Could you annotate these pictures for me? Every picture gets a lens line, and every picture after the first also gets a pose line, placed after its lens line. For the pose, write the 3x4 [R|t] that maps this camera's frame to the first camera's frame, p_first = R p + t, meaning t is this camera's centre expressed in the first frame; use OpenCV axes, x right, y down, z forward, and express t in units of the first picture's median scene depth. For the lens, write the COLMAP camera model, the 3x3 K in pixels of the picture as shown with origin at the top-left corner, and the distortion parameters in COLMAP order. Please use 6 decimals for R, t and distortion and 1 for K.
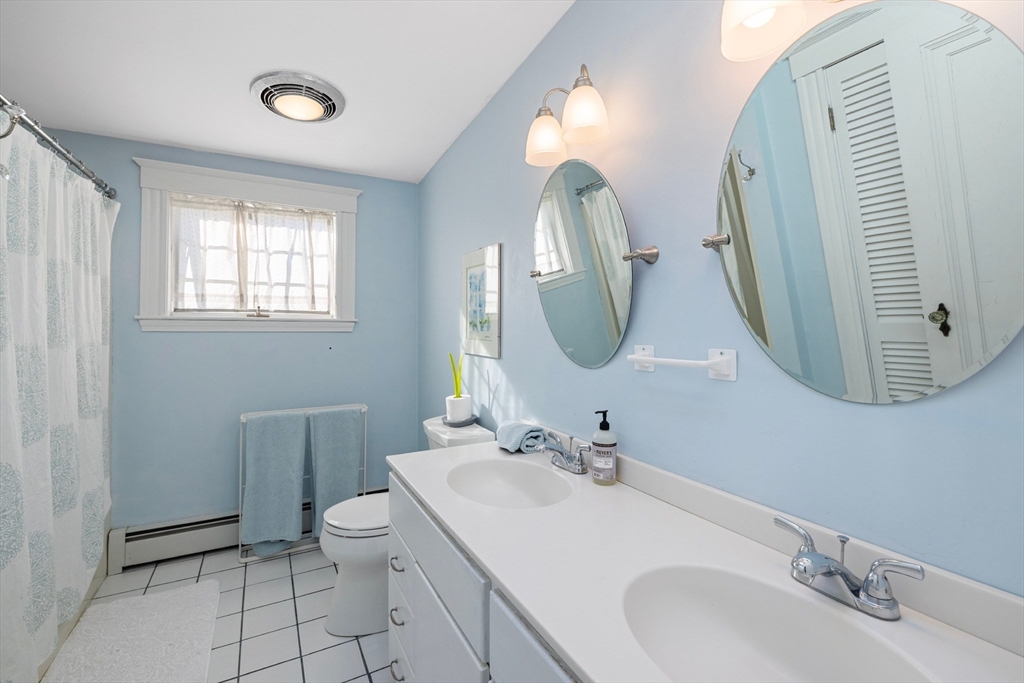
lens RADIAL K [[440.3, 0, 511.4], [0, 440.3, 335.7], [0, 0, 1]] dist [-0.005322, -0.000211]
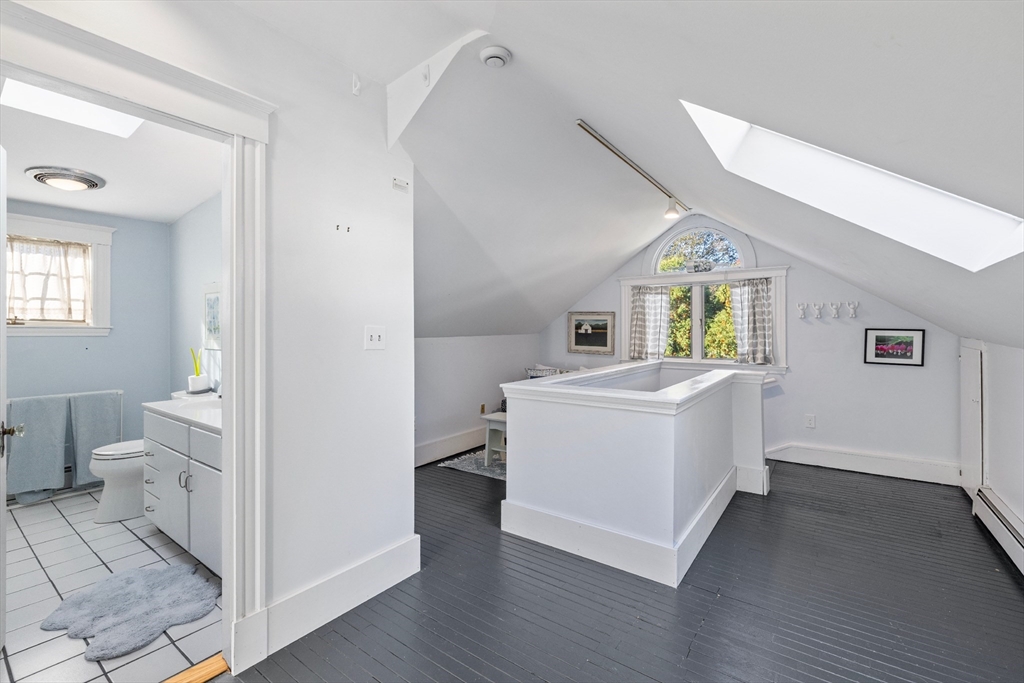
lens RADIAL K [[440.3, 0, 511.4], [0, 440.3, 335.7], [0, 0, 1]] dist [-0.005322, -0.000211]
pose [[0.911127, -0.009116, 0.412026, 0.206037], [0.013447, 0.999881, -0.007614, 0.017748], [-0.411907, 0.012477, 0.911140, -0.723528]]
